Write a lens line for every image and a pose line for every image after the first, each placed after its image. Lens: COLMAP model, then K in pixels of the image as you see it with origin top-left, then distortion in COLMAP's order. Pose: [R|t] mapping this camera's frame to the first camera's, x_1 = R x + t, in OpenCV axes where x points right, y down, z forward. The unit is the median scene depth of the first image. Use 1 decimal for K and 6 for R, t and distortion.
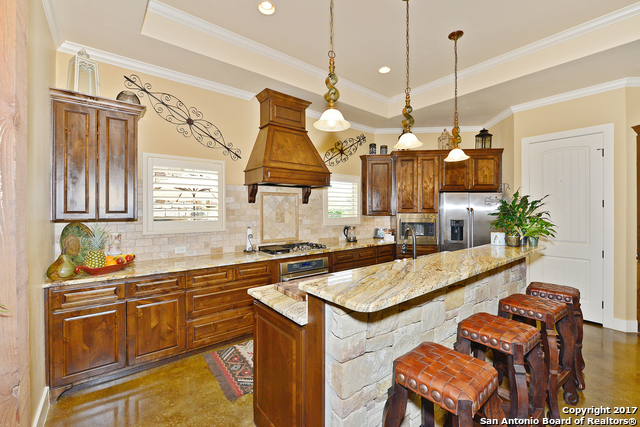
lens RADIAL K [[271.1, 0, 320.9], [0, 271.1, 208.8], [0, 0, 1]] dist [-0.001448, -0.000119]
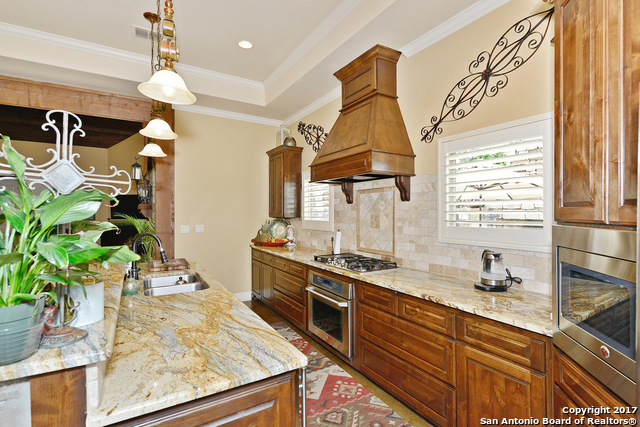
lens RADIAL K [[300.7, 0, 320.1], [0, 300.7, 214.1], [0, 0, 1]] dist [-0.000083, -0.000008]
pose [[-0.131420, 0.005639, -0.991311, 0.659604], [0.004029, 0.999979, 0.005154, 0.006465], [0.991319, -0.003317, -0.131440, 0.908620]]
